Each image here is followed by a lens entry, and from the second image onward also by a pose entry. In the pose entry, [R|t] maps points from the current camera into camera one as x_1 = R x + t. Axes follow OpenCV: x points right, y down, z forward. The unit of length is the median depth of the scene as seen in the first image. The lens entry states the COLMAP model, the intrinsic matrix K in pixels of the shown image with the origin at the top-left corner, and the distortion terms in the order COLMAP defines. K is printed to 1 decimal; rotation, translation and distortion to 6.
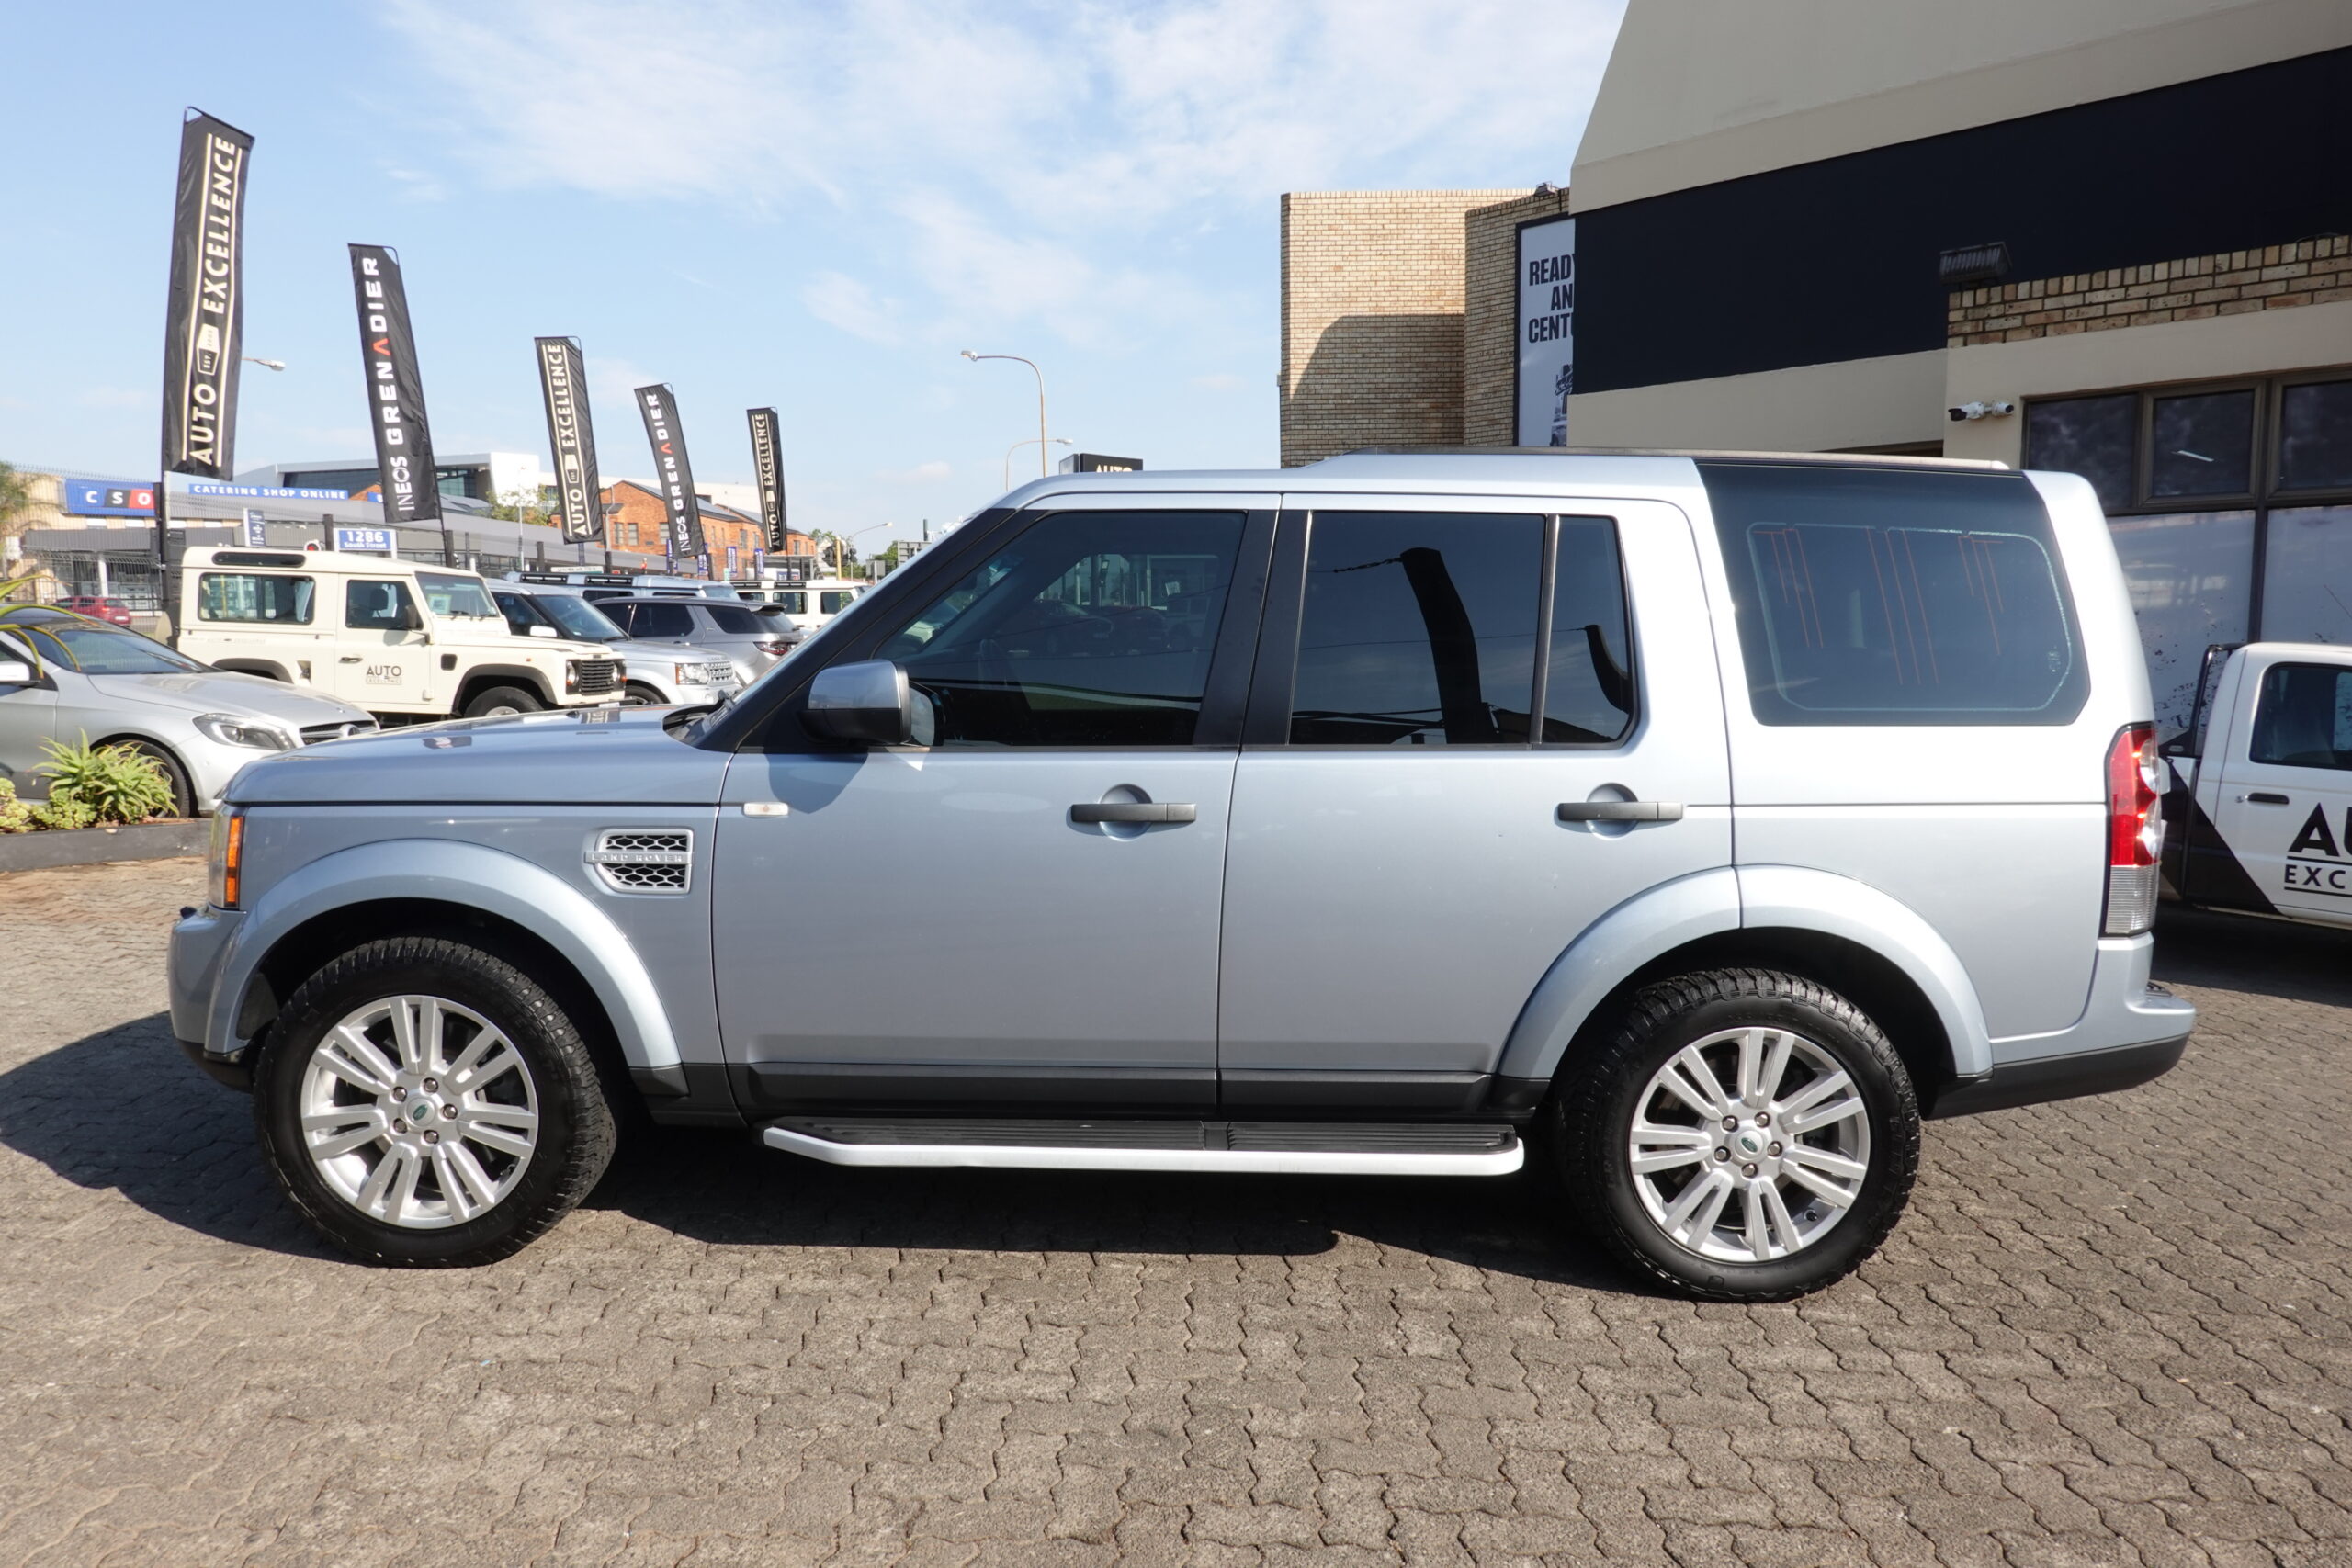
lens RADIAL K [[1566.8, 0, 1155.8], [0, 1566.8, 780.1], [0, 0, 1]] dist [-0.001385, -0.001640]
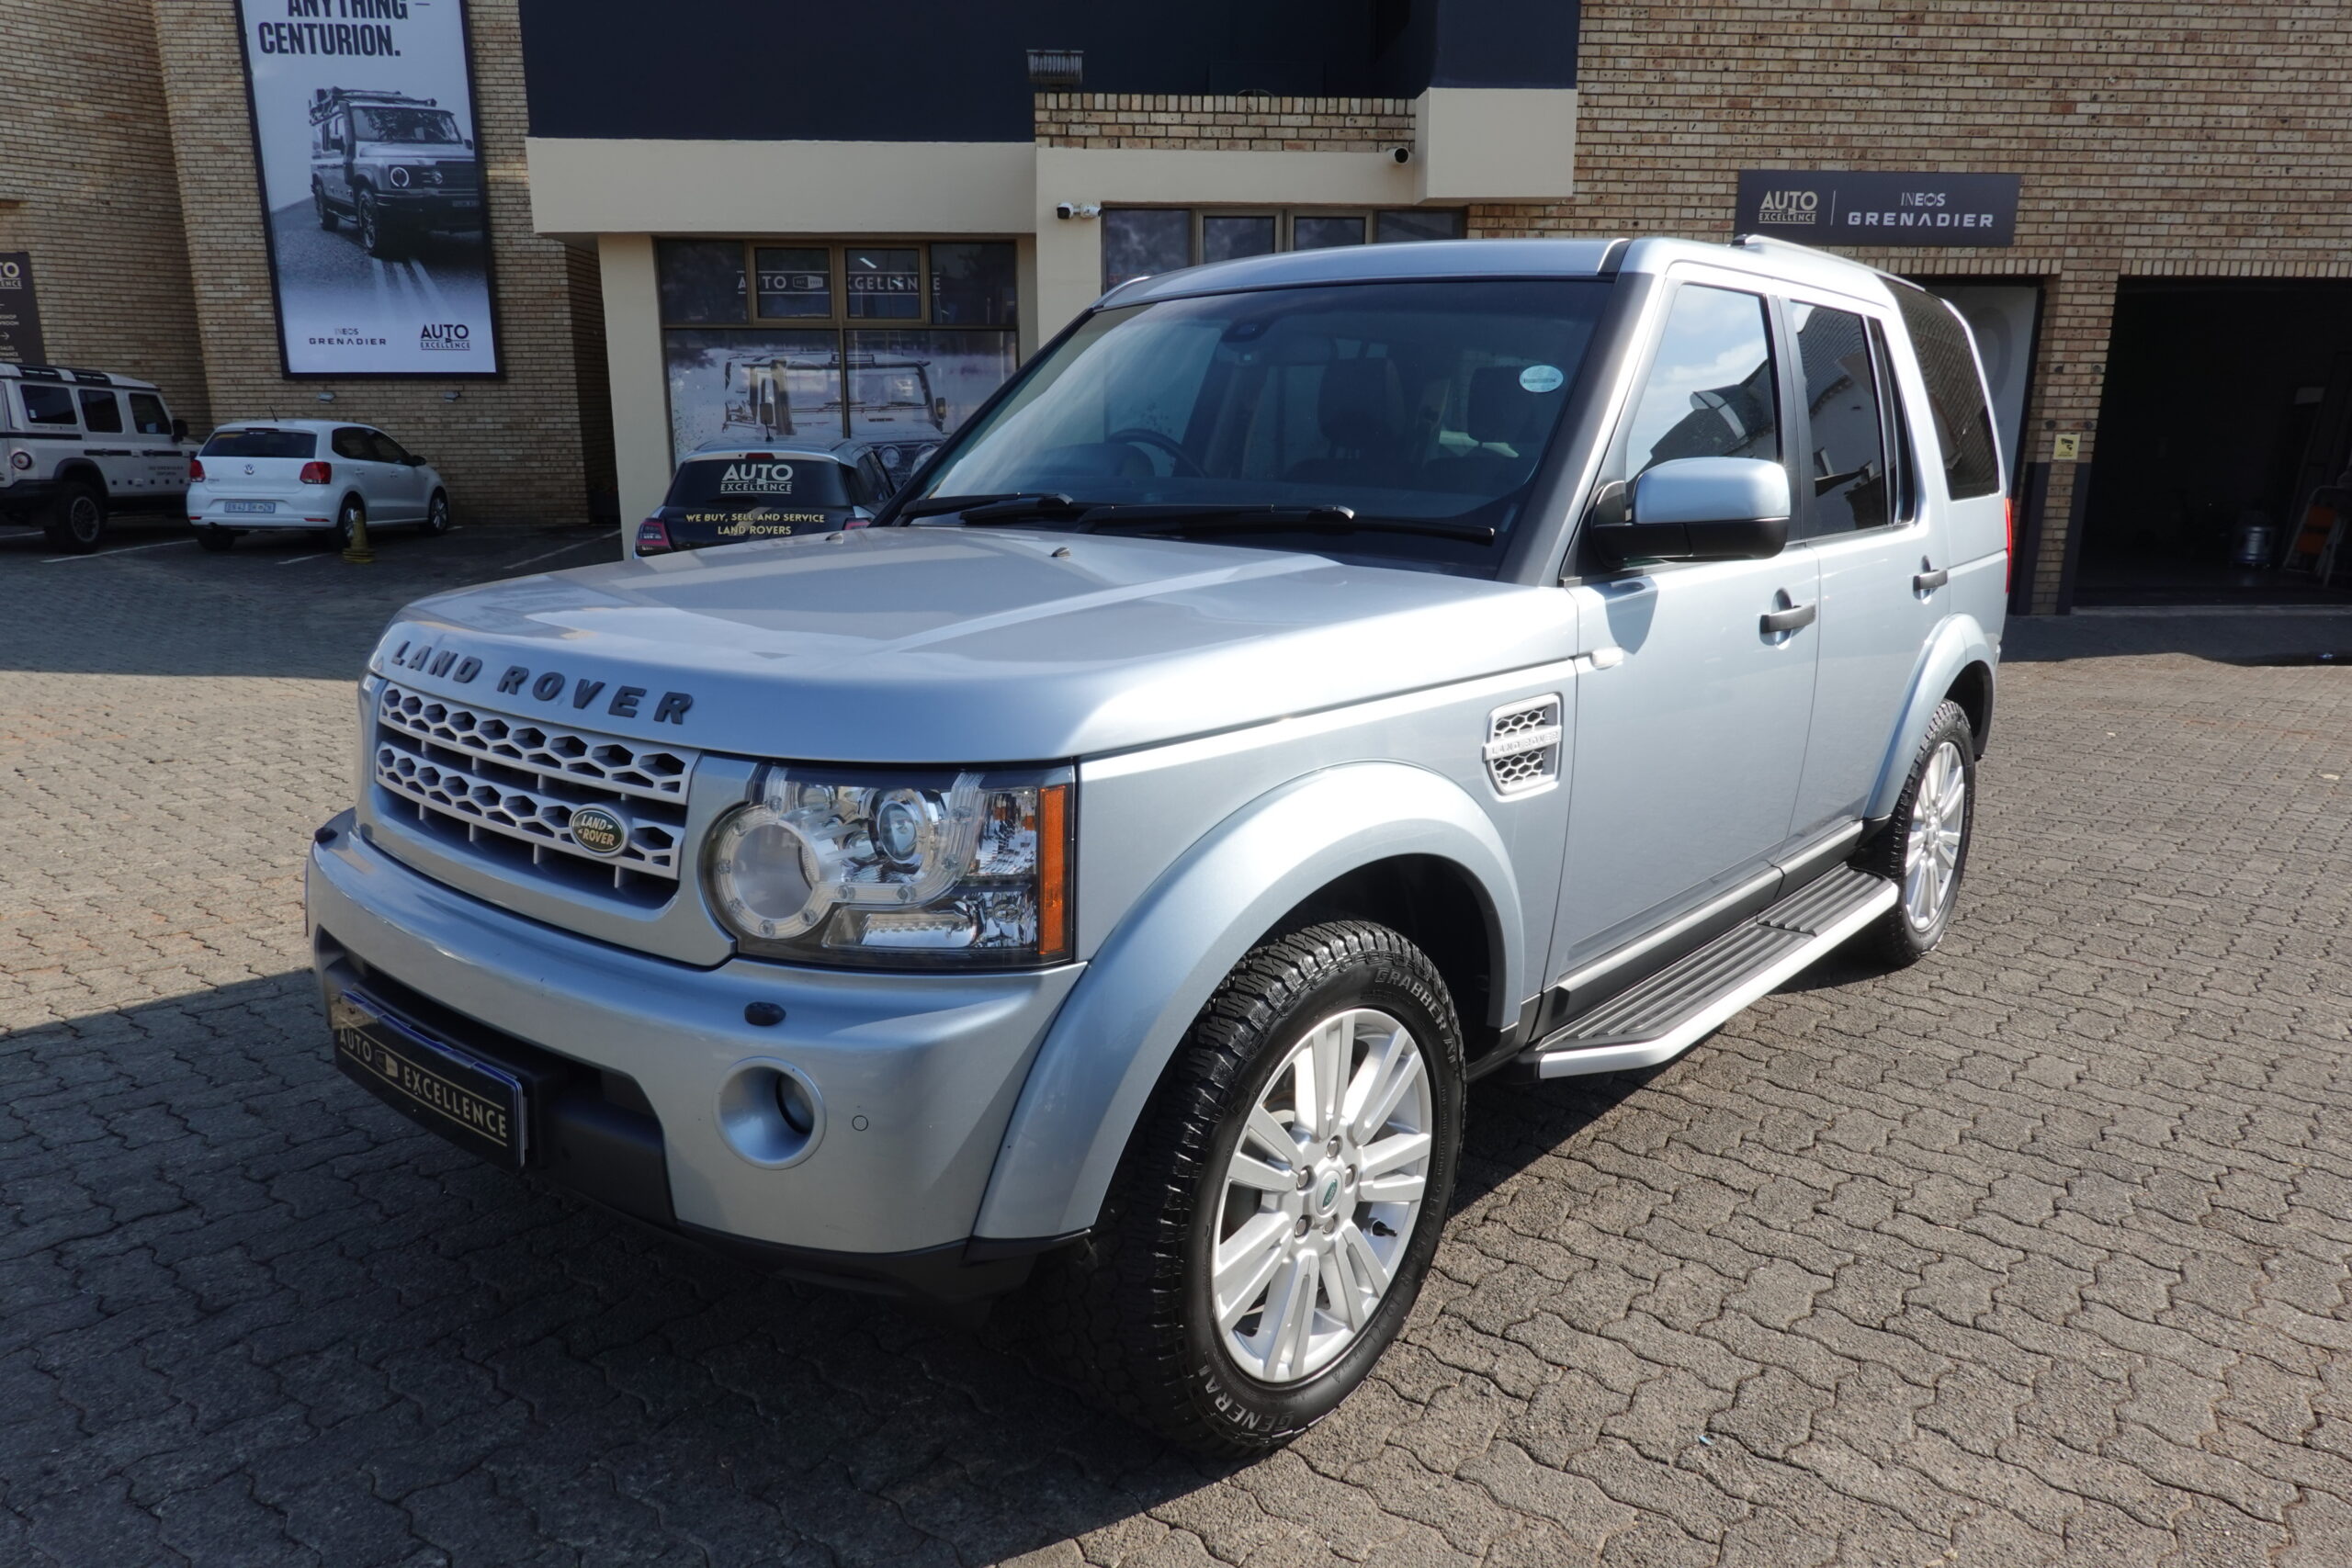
lens RADIAL K [[1566.8, 0, 1176.8], [0, 1566.8, 793.0], [0, 0, 1]] dist [-0.001385, -0.001640]
pose [[0.640835, -0.177450, 0.746888, -0.325202], [0.069702, 0.982349, 0.173587, -0.021437], [-0.764507, -0.059181, 0.641892, 0.220992]]
